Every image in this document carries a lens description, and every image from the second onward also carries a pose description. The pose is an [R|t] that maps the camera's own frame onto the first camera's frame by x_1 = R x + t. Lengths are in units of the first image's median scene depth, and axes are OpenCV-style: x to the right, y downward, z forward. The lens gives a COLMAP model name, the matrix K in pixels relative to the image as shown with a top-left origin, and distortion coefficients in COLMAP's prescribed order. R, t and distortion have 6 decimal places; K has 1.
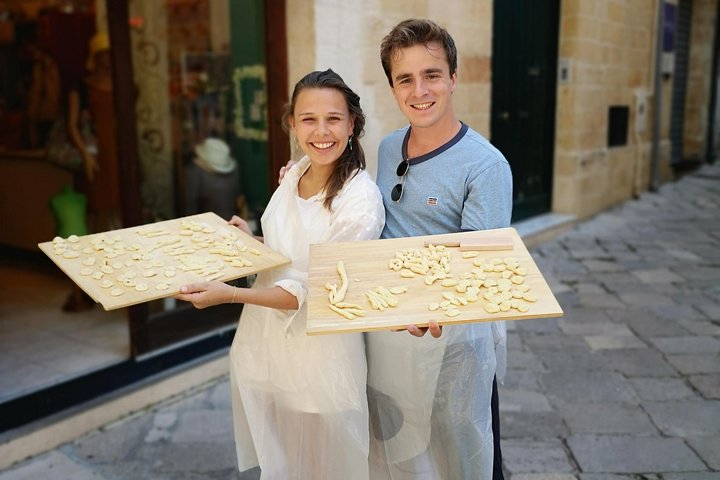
lens RADIAL K [[750.5, 0, 353.9], [0, 750.5, 226.3], [0, 0, 1]] dist [0.034450, 0.000000]
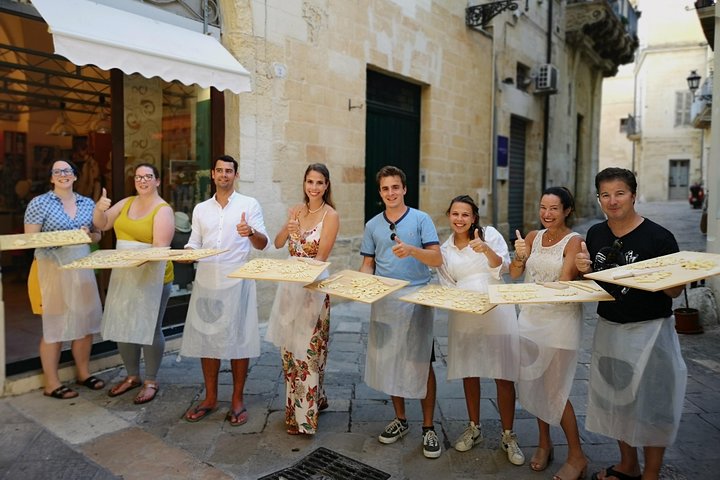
lens RADIAL K [[561.9, 0, 359.6], [0, 561.9, 213.2], [0, 0, 1]] dist [0.045570, -0.032338]
pose [[0.999024, 0.025070, 0.036367, 0.100738], [-0.020250, 0.991654, -0.127325, 0.022868], [-0.039255, 0.126465, 0.991194, -0.155705]]
